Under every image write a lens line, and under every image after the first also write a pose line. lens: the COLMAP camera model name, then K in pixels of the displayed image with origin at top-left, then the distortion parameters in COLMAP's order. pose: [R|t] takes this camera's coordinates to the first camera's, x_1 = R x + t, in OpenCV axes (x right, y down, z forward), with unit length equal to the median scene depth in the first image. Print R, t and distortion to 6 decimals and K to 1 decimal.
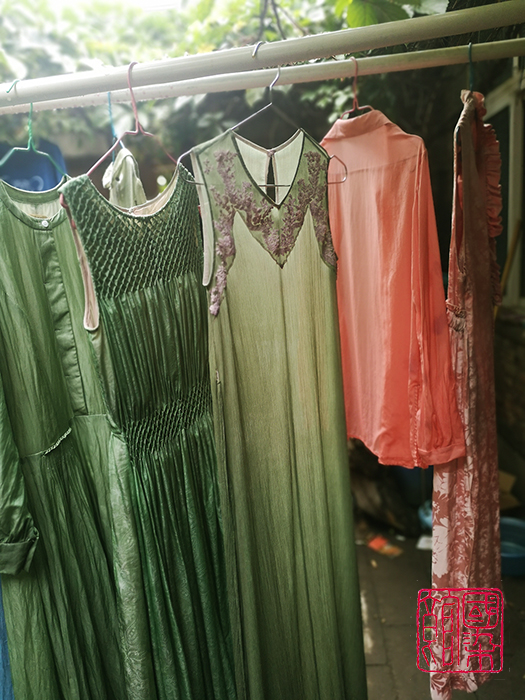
lens RADIAL K [[551.6, 0, 270.4], [0, 551.6, 348.5], [0, 0, 1]] dist [0.105191, -0.167485]
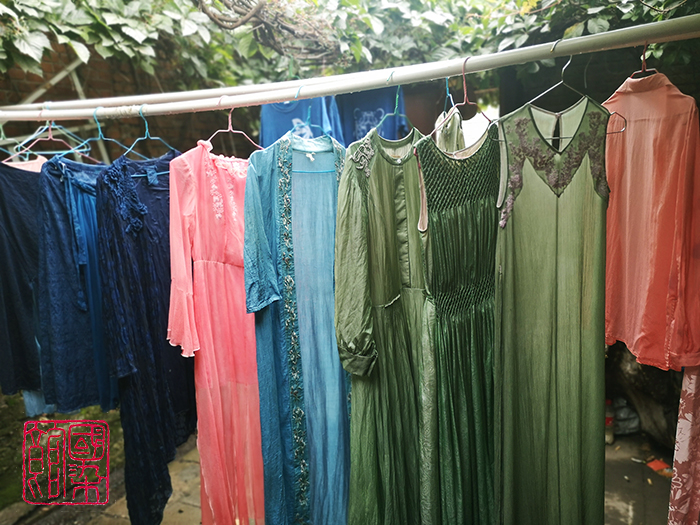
lens RADIAL K [[577.7, 0, 350.0], [0, 577.7, 262.5], [0, 0, 1]] dist [0.103245, -0.126573]
pose [[0.921301, 0.101225, -0.375443, 0.108897], [-0.100080, 0.994723, 0.022605, 0.035791], [0.375750, 0.016748, 0.926570, -0.555380]]
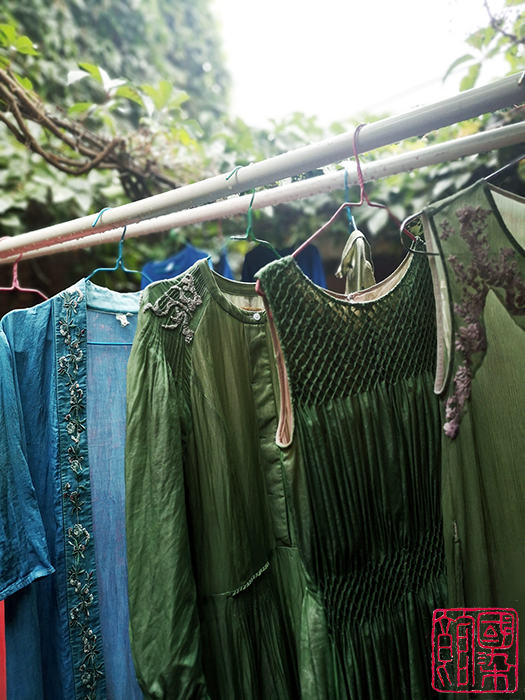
lens RADIAL K [[548.5, 0, 265.0], [0, 548.5, 347.0], [0, 0, 1]] dist [0.116372, -0.167018]
pose [[0.887626, -0.002847, -0.460556, 0.009172], [-0.074694, 0.985853, -0.150052, -0.046993], [0.454468, 0.167591, 0.874856, 0.259232]]
